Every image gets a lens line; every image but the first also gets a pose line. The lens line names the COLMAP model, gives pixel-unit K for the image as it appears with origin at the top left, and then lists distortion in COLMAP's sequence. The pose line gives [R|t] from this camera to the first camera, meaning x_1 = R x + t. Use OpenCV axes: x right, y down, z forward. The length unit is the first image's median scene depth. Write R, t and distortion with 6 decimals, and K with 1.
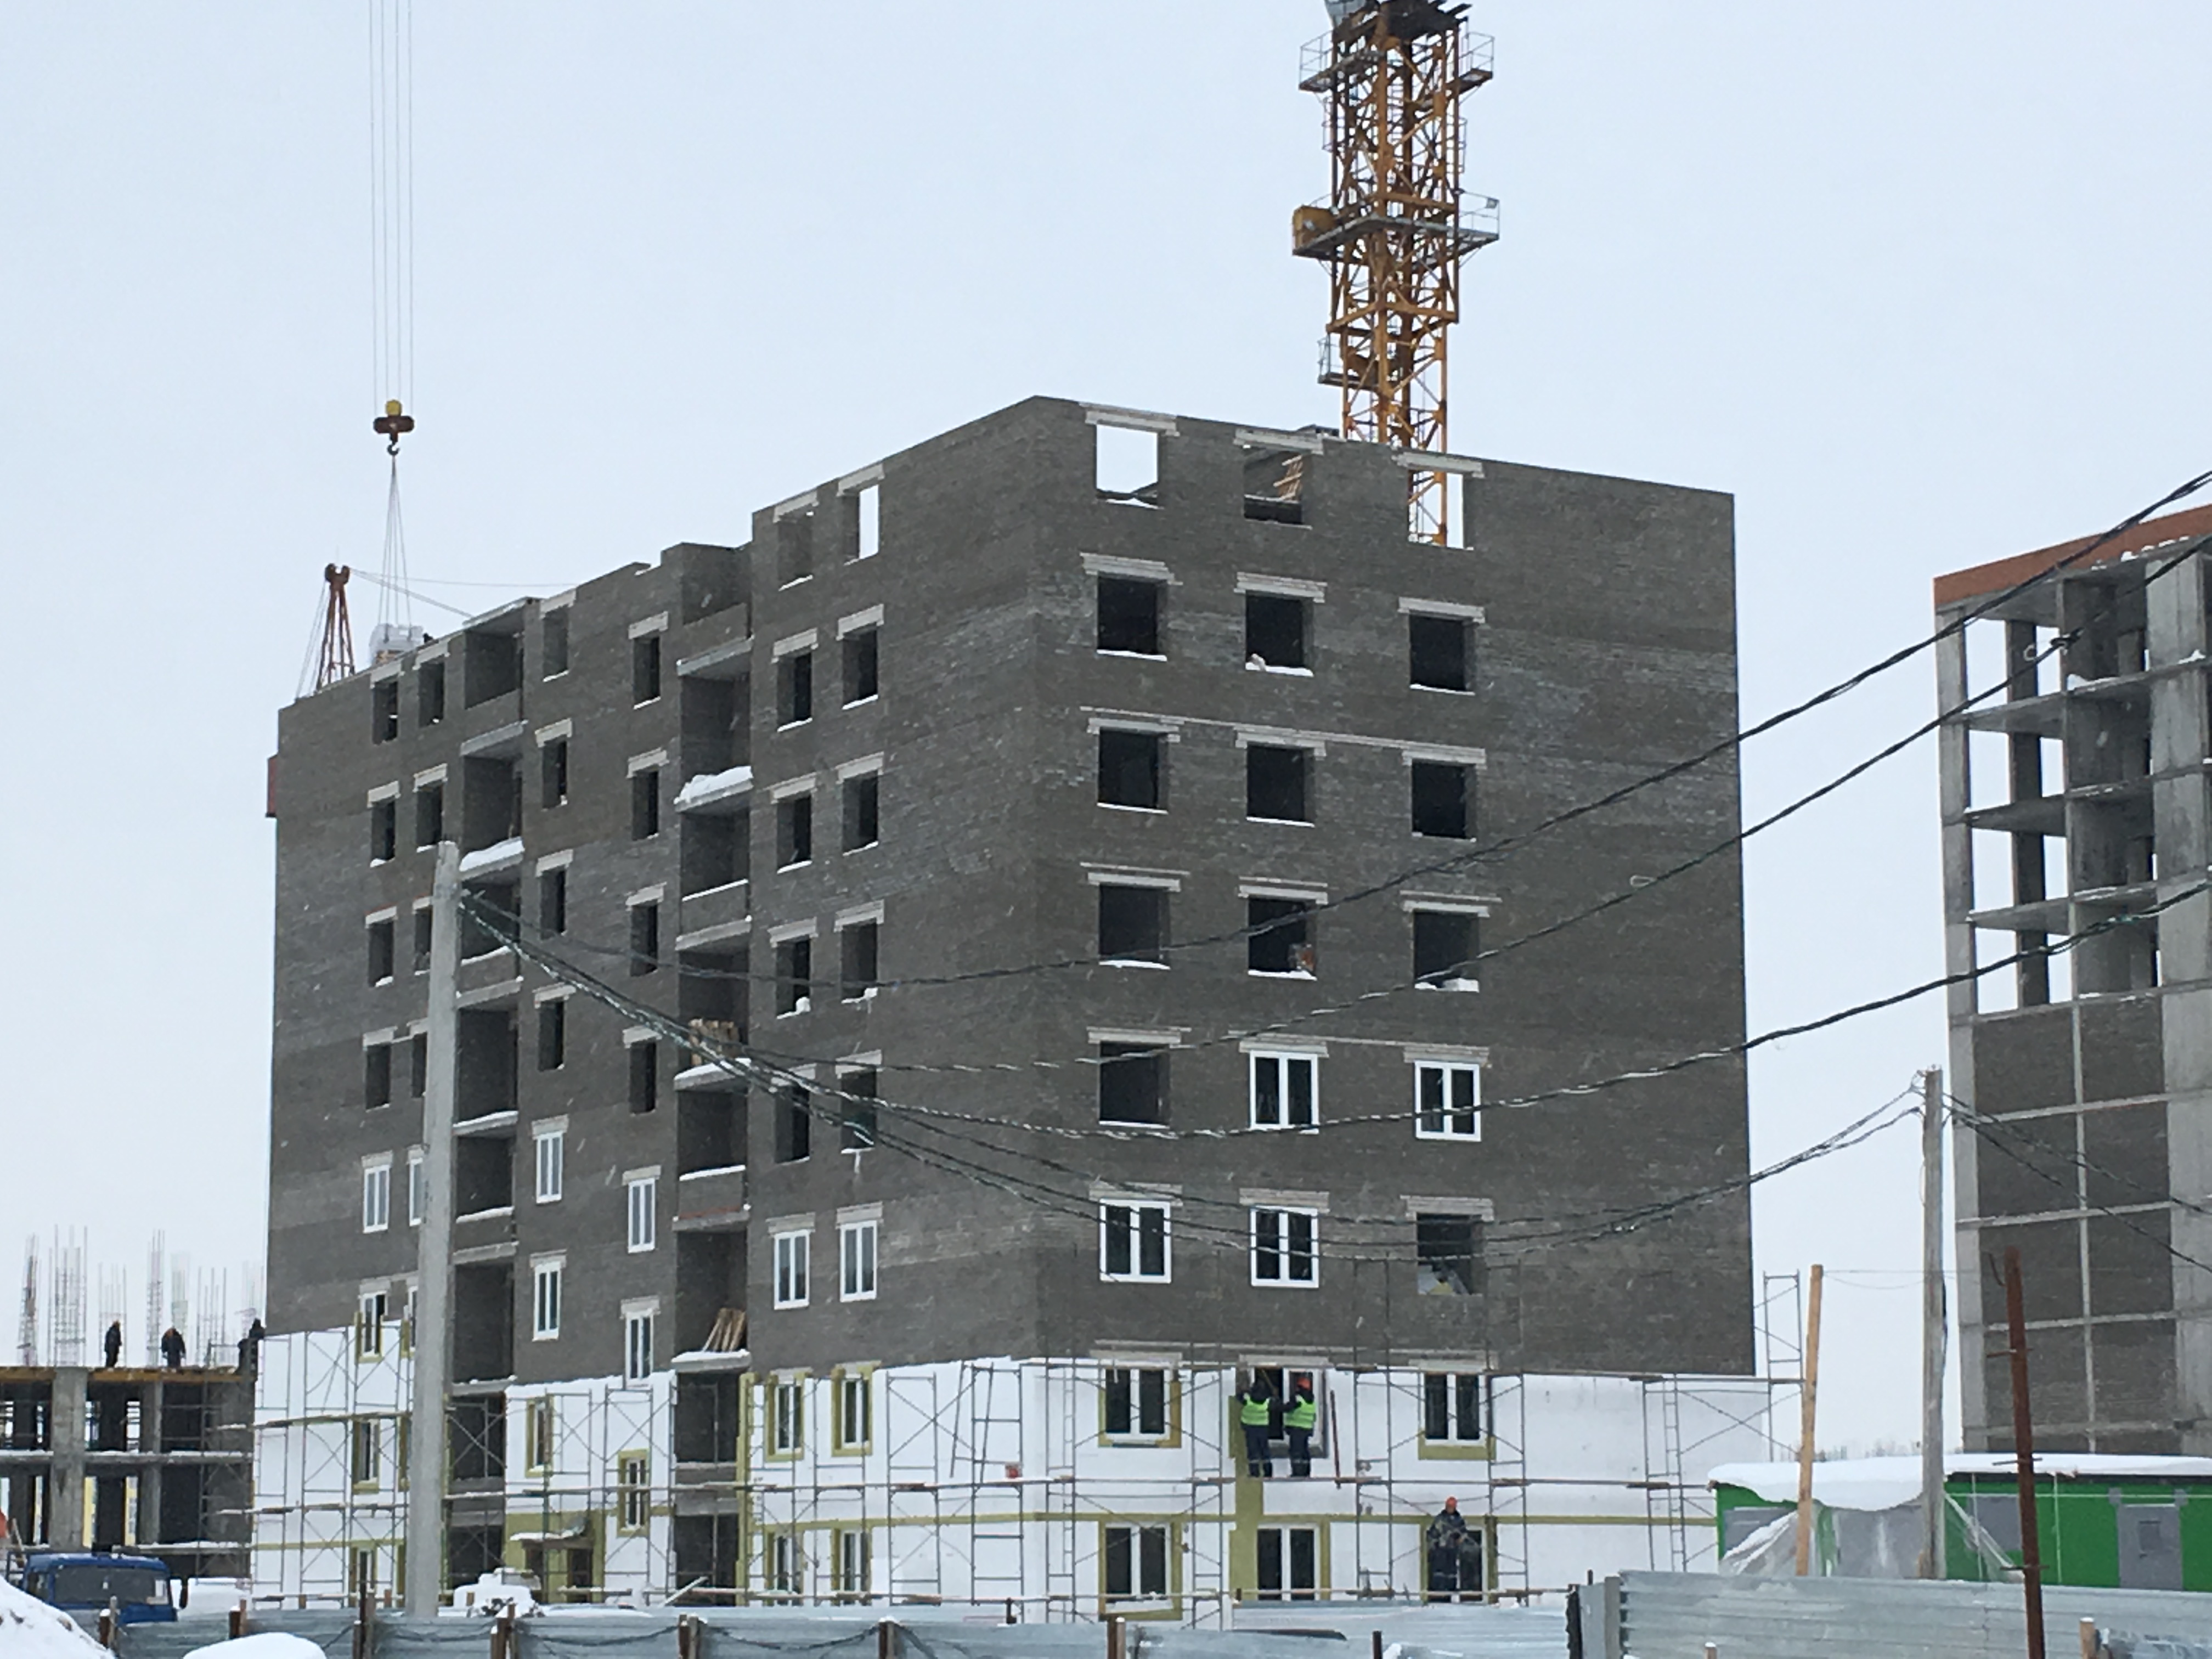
lens RADIAL K [[5143.9, 0, 1110.8], [0, 5143.9, 805.8], [0, 0, 1]] dist [0.108670, 0.000000]
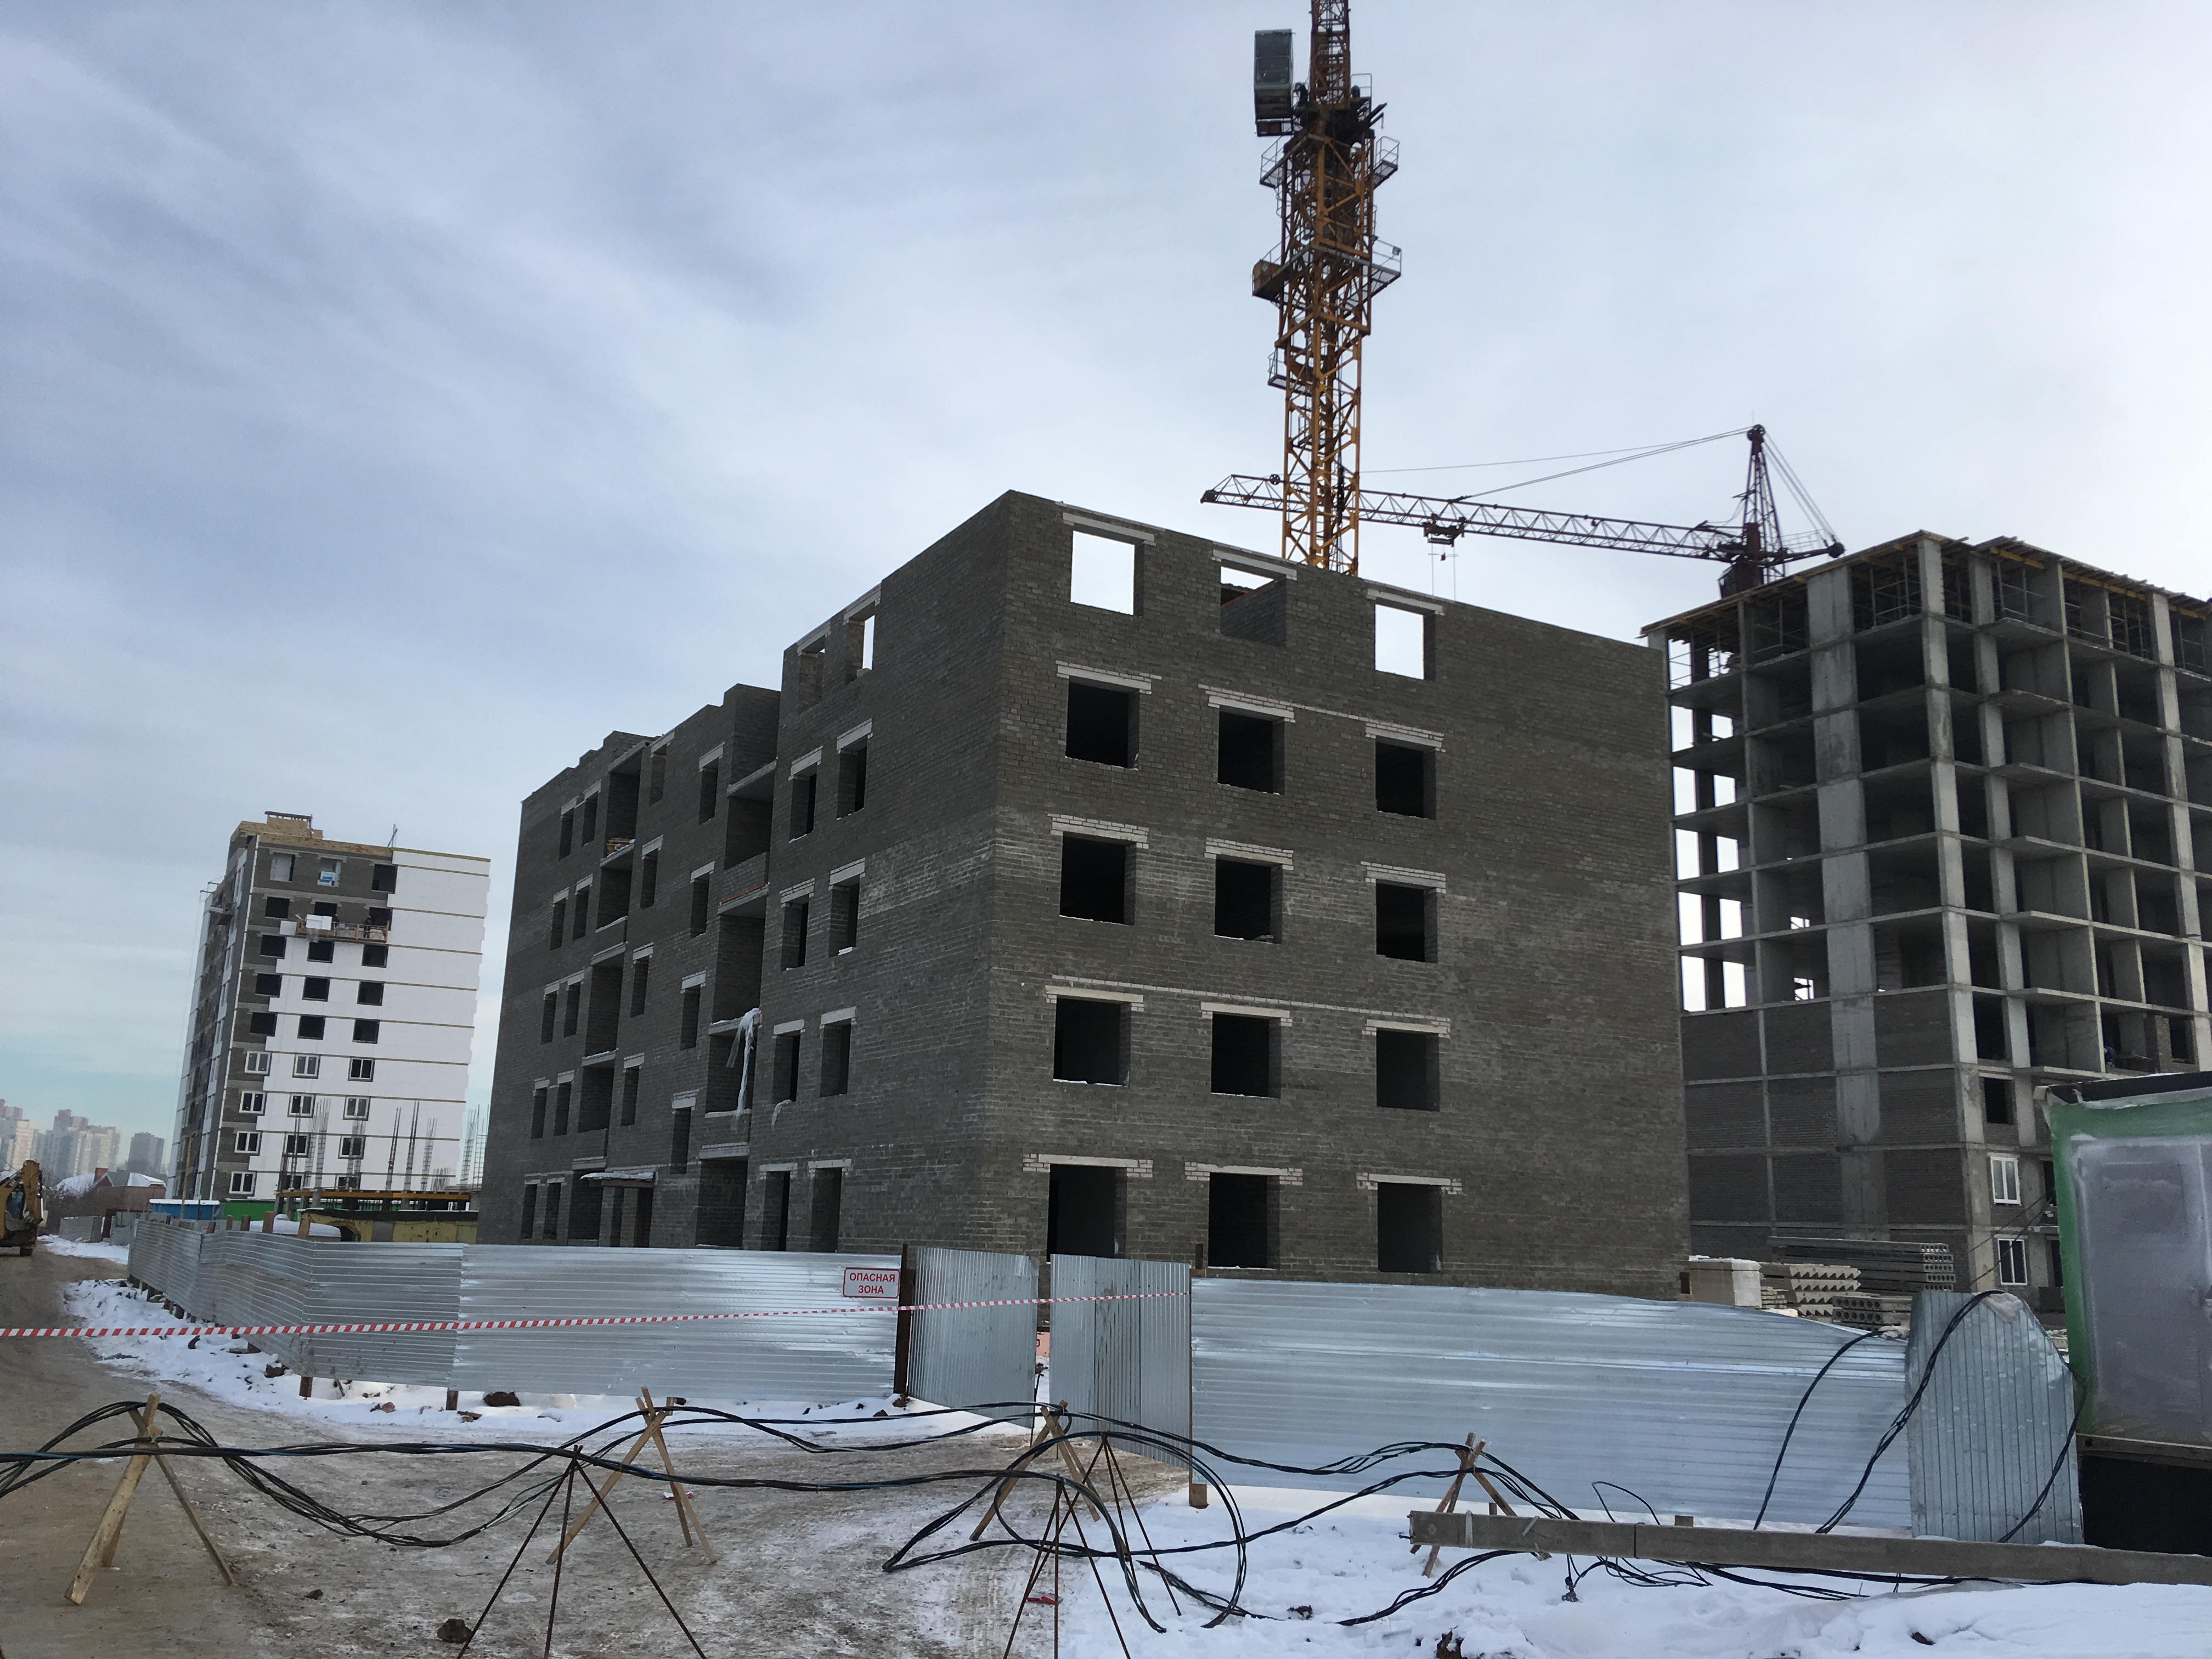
lens RADIAL K [[1908.7, 0, 1062.6], [0, 1908.7, 814.2], [0, 0, 1]] dist [0.099259, -0.131807]
pose [[0.998655, 0.024351, -0.045782, 0.009785], [-0.027251, 0.997589, -0.063821, 0.065652], [0.044118, 0.064983, 0.996911, 0.435766]]
